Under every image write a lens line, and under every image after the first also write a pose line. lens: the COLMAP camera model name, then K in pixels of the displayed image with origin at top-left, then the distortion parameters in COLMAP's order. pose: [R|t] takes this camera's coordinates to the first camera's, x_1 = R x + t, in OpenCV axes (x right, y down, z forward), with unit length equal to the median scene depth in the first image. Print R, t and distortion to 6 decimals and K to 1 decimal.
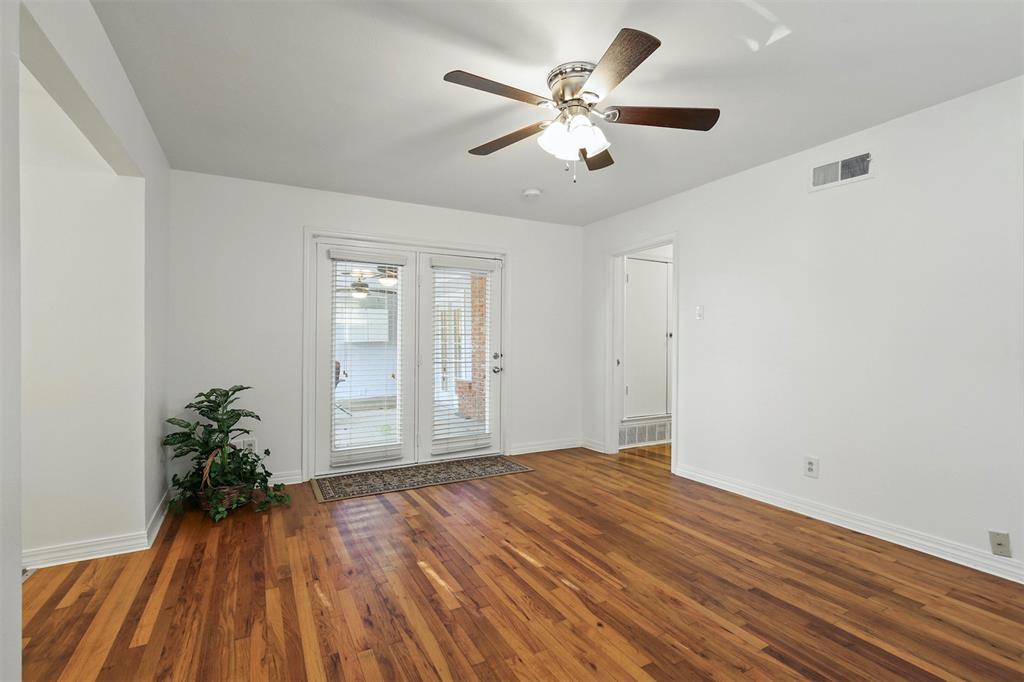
lens RADIAL K [[468.0, 0, 511.7], [0, 468.0, 337.8], [0, 0, 1]] dist [-0.015843, 0.005885]
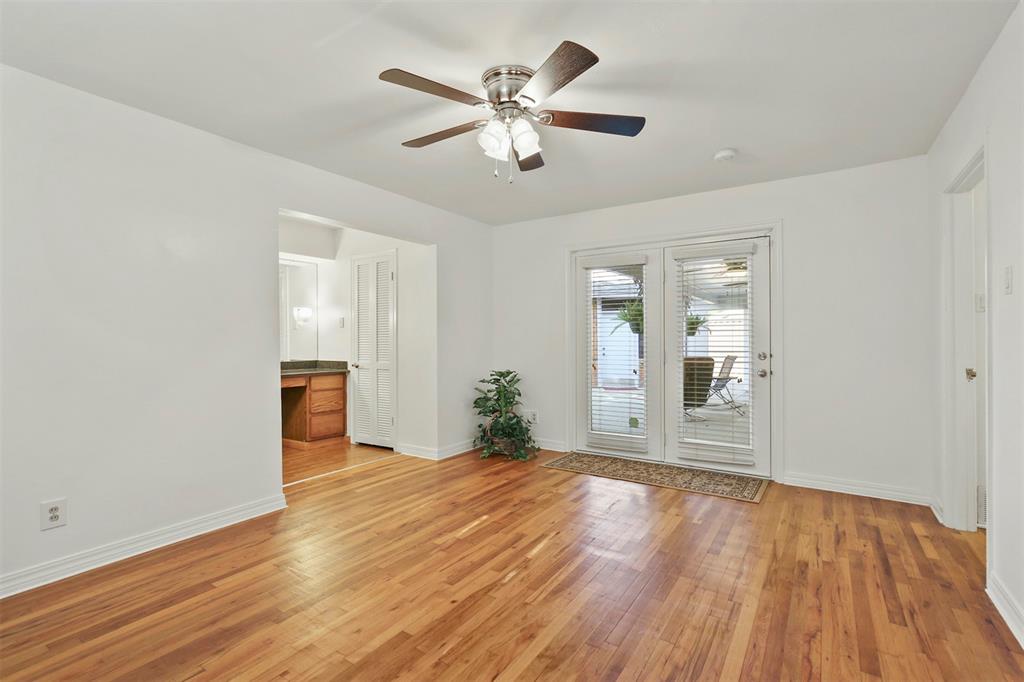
lens RADIAL K [[468.0, 0, 522.5], [0, 468.0, 338.7], [0, 0, 1]] dist [-0.015843, 0.005885]
pose [[0.471539, -0.002784, -0.881841, 0.821426], [0.010851, 0.999938, 0.002645, 0.002732], [0.881779, -0.010816, 0.471539, 0.428659]]
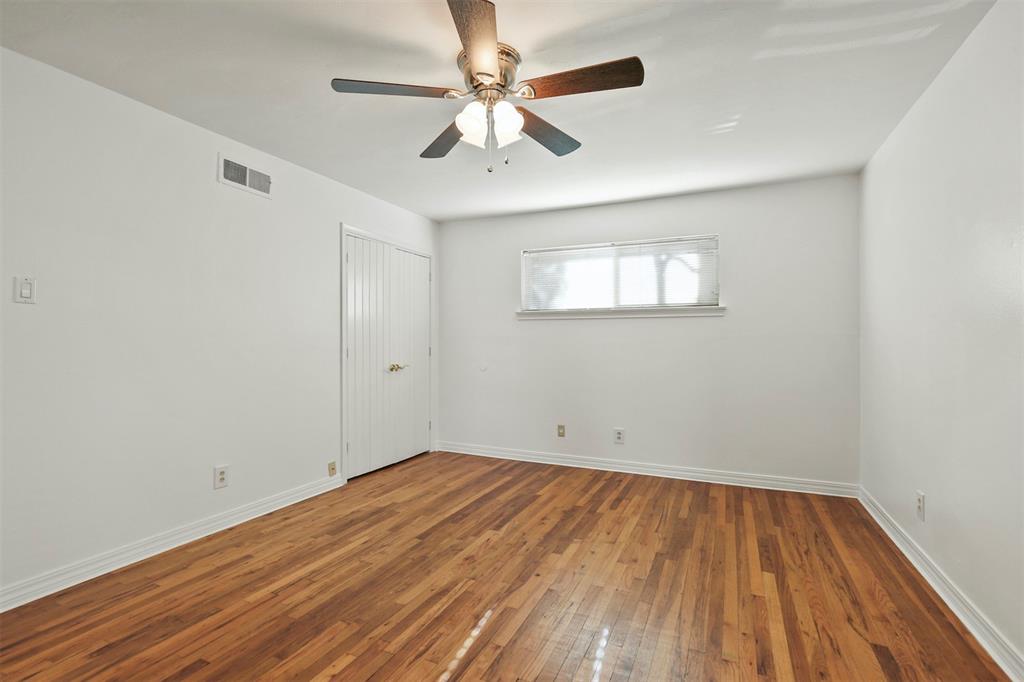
lens RADIAL K [[468.0, 0, 516.2], [0, 468.0, 346.4], [0, 0, 1]] dist [-0.015843, 0.005885]
pose [[-0.596678, -0.009081, 0.802430, -0.507807], [-0.006819, 0.999957, 0.006245, 0.005493], [-0.802452, -0.001745, -0.596714, 1.196016]]
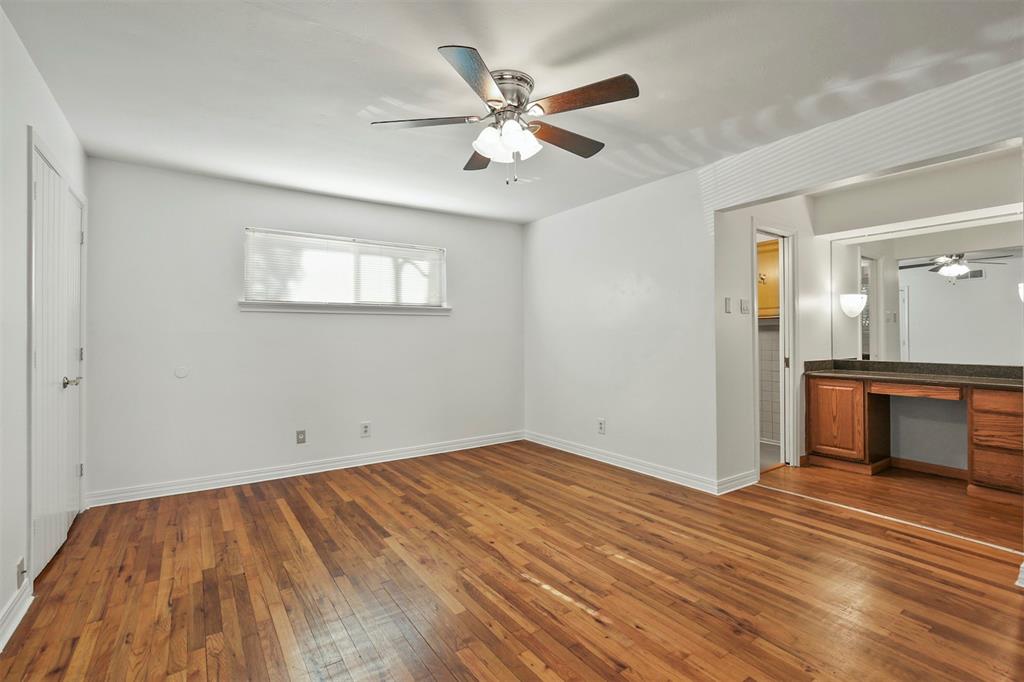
lens RADIAL K [[468.0, 0, 505.6], [0, 468.0, 339.5], [0, 0, 1]] dist [-0.015843, 0.005885]
pose [[-0.996215, 0.007509, -0.086603, 0.178683], [0.007701, 0.999969, -0.001883, 0.011455], [0.086586, -0.002543, -0.996241, 1.604203]]
